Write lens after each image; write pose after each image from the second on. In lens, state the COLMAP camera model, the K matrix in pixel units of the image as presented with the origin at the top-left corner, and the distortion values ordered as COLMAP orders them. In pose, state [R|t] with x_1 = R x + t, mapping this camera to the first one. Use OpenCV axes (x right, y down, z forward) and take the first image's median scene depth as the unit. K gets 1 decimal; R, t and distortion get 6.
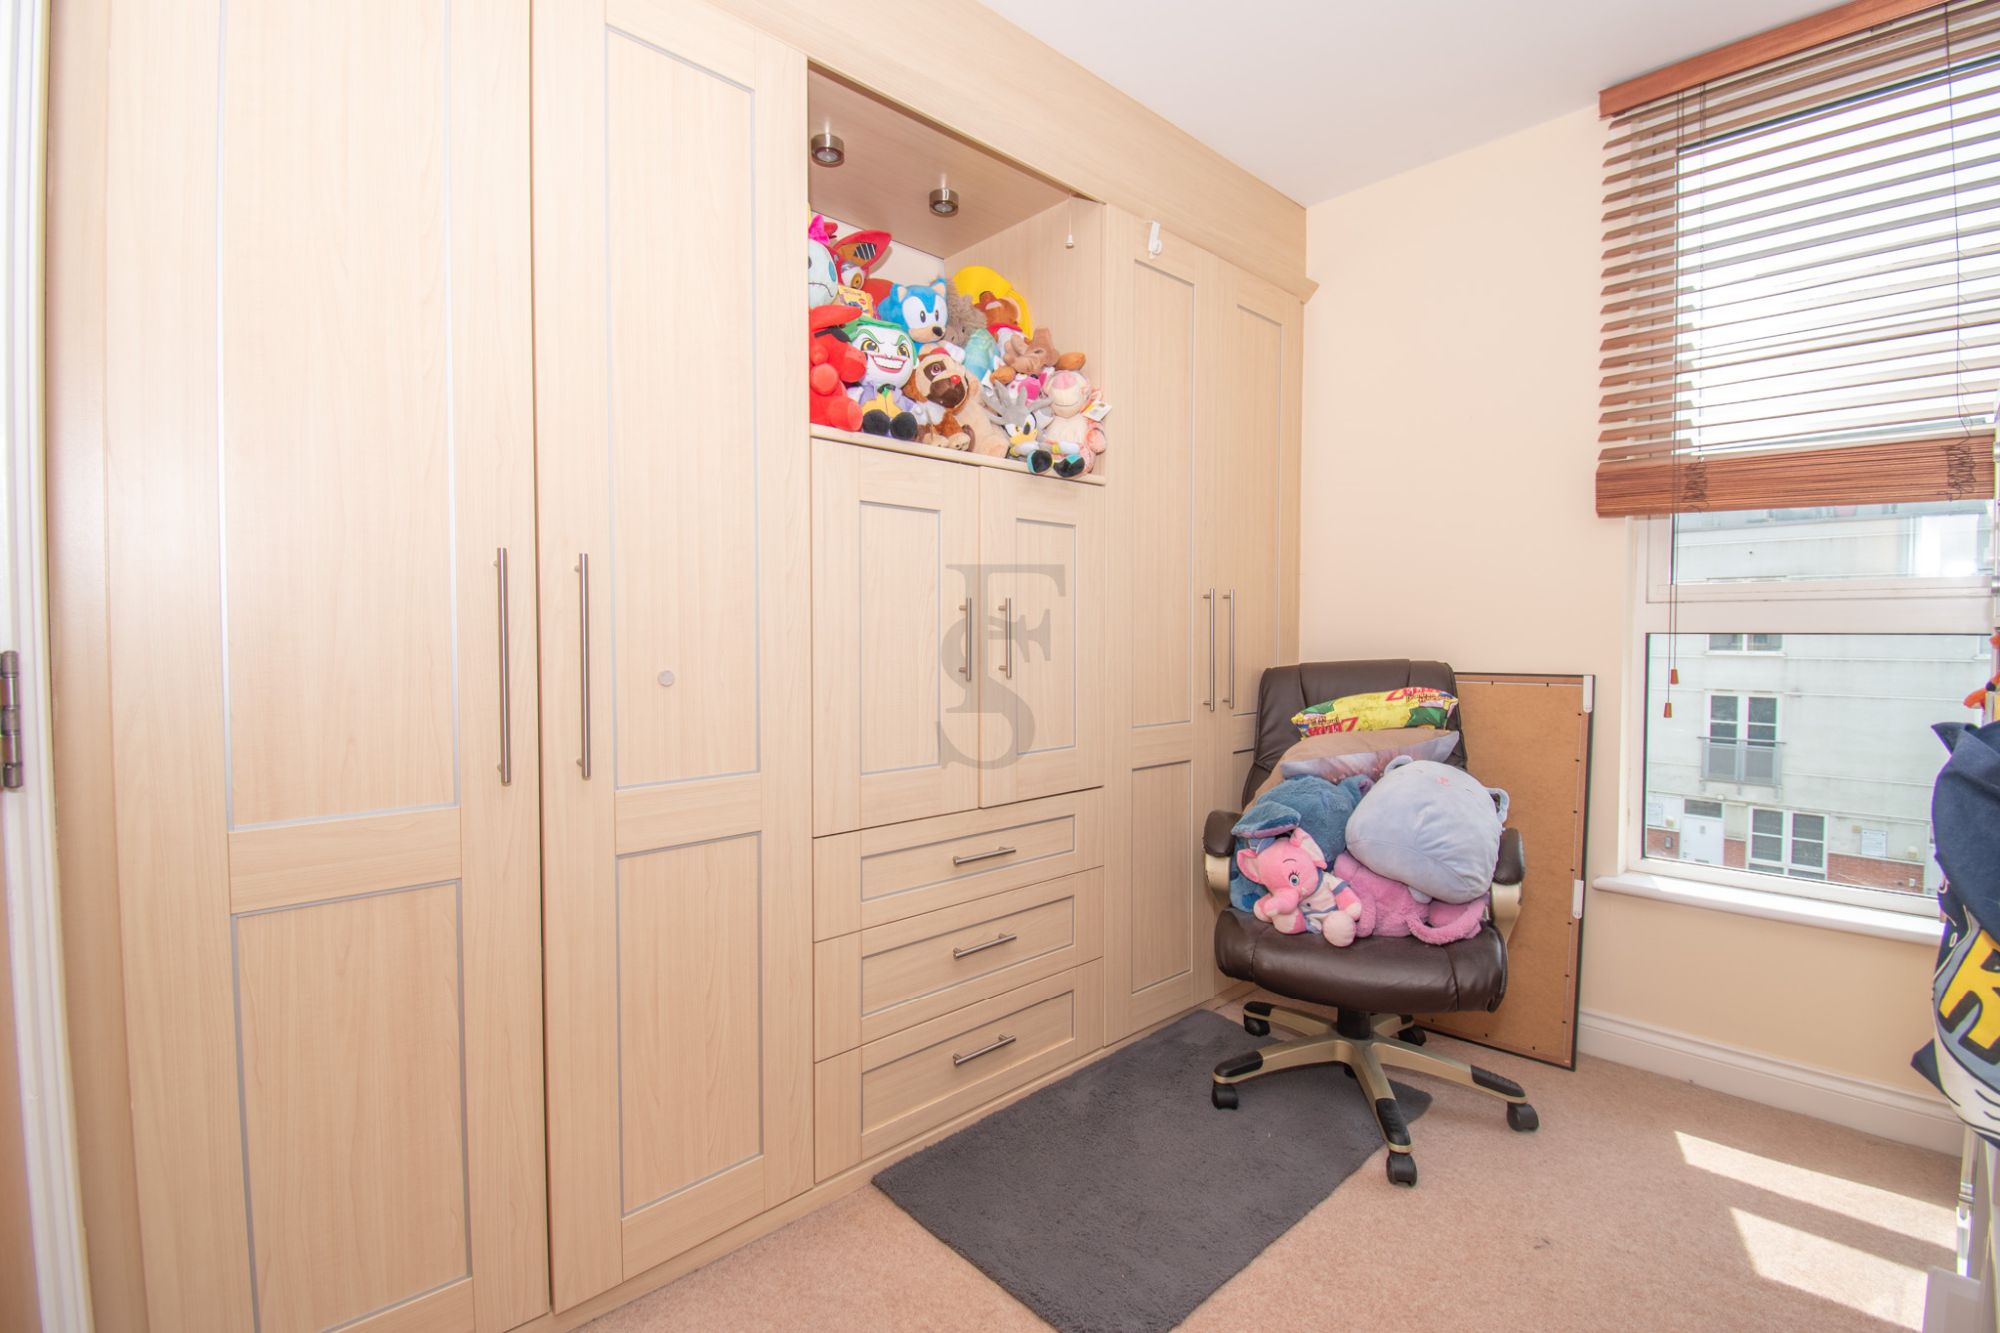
lens RADIAL K [[892.0, 0, 1002.1], [0, 892.0, 655.8], [0, 0, 1]] dist [-0.000829, -0.015543]
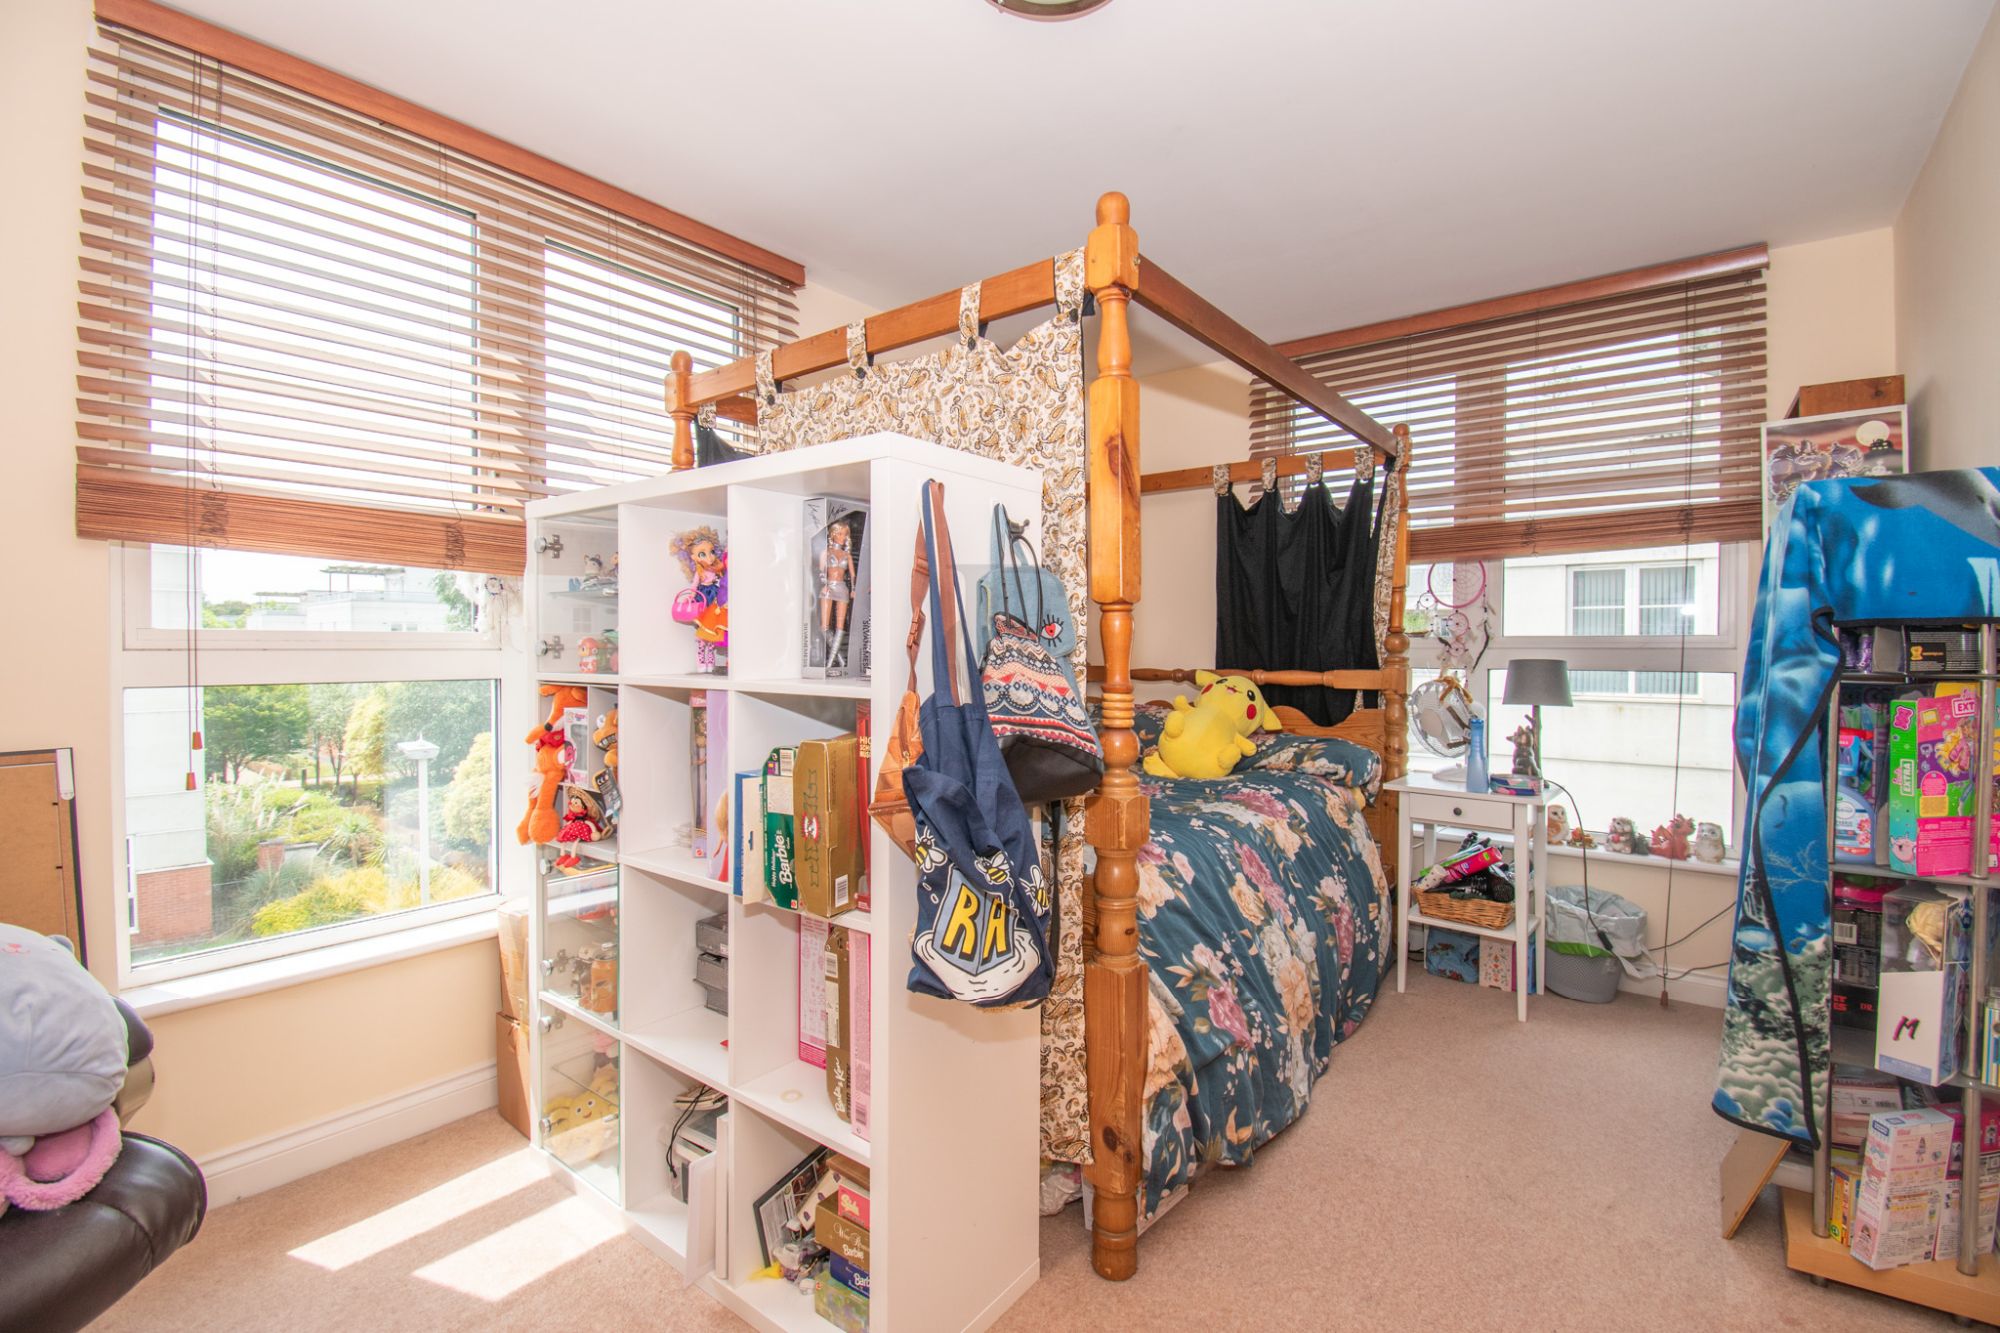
lens RADIAL K [[892.0, 0, 1002.1], [0, 892.0, 655.8], [0, 0, 1]] dist [-0.000829, -0.015543]
pose [[-0.165438, -0.012646, 0.986139, -0.195123], [0.024604, 0.999554, 0.016946, -0.052691], [-0.985913, 0.027067, -0.165053, 0.384809]]
